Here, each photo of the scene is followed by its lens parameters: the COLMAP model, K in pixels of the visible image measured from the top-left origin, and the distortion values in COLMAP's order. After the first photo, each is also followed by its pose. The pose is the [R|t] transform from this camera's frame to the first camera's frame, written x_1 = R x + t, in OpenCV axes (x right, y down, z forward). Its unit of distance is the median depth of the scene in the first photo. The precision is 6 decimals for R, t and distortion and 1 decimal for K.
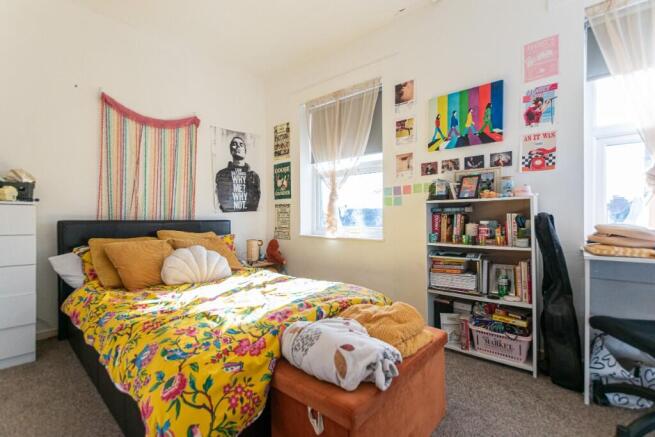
lens RADIAL K [[282.6, 0, 328.3], [0, 282.6, 217.9], [0, 0, 1]] dist [0.003064, 0.000022]
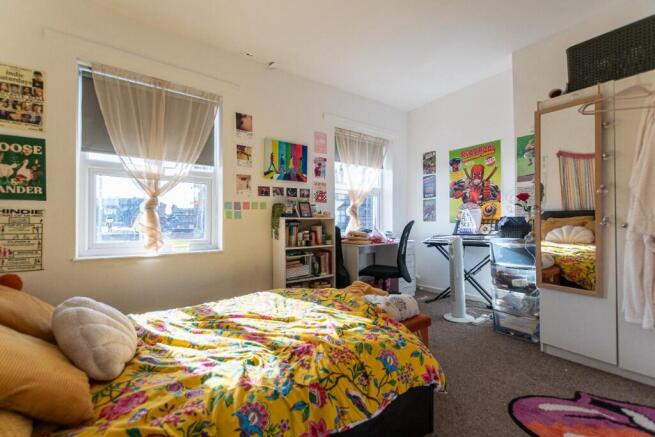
lens RADIAL K [[263.3, 0, 329.7], [0, 263.3, 219.6], [0, 0, 1]] dist [-0.000198, -0.000178]
pose [[0.270620, 0.008563, 0.962648, -0.752843], [0.001770, 0.999954, -0.009393, -0.034347], [-0.962685, 0.004246, 0.270593, 0.406115]]
